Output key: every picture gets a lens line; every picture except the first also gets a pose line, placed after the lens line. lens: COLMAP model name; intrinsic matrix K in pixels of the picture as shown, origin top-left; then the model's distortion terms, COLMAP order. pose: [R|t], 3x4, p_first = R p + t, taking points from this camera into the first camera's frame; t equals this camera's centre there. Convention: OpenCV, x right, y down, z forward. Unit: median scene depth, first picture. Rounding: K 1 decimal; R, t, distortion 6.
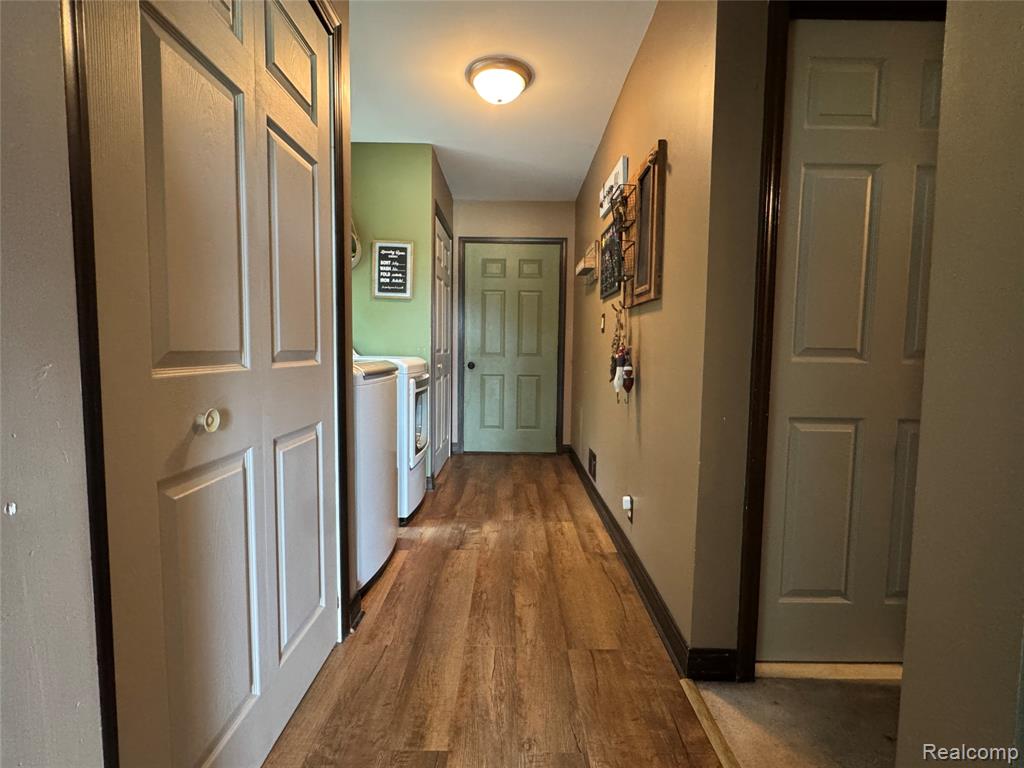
lens RADIAL K [[471.8, 0, 513.7], [0, 471.8, 382.9], [0, 0, 1]] dist [-0.000836, -0.000652]
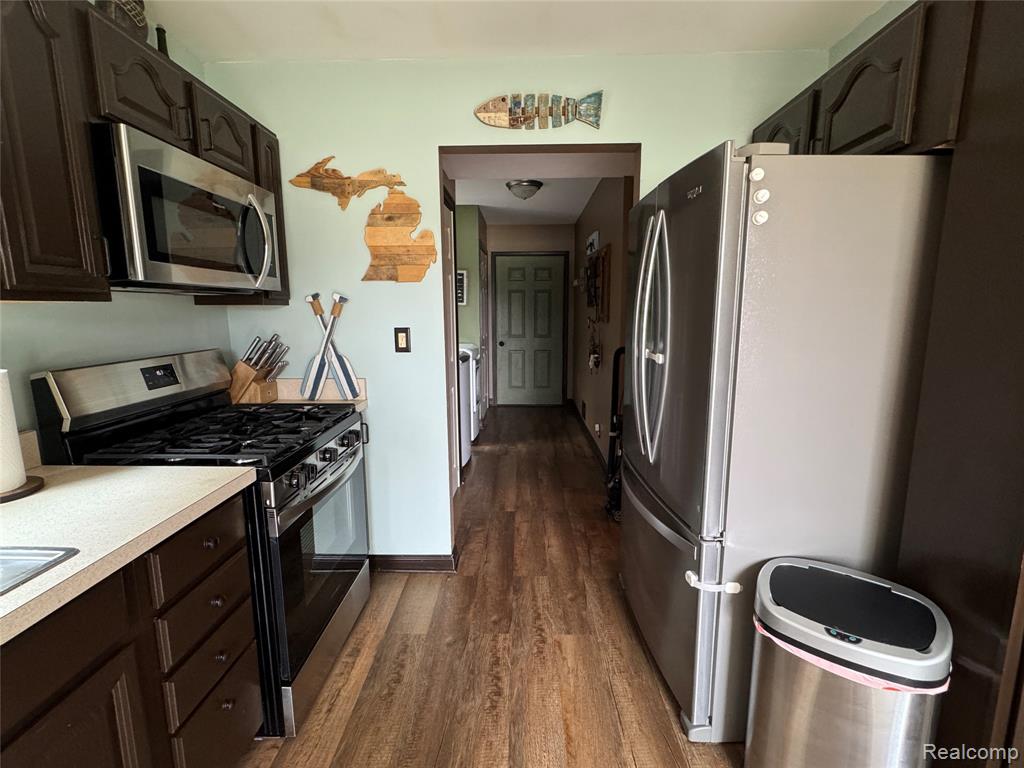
lens RADIAL K [[471.8, 0, 513.7], [0, 471.8, 382.9], [0, 0, 1]] dist [-0.000836, -0.000652]
pose [[0.999564, -0.013612, -0.026218, -0.028148], [0.015801, 0.996240, 0.085187, -0.064131], [0.024960, -0.085564, 0.996020, -0.645171]]
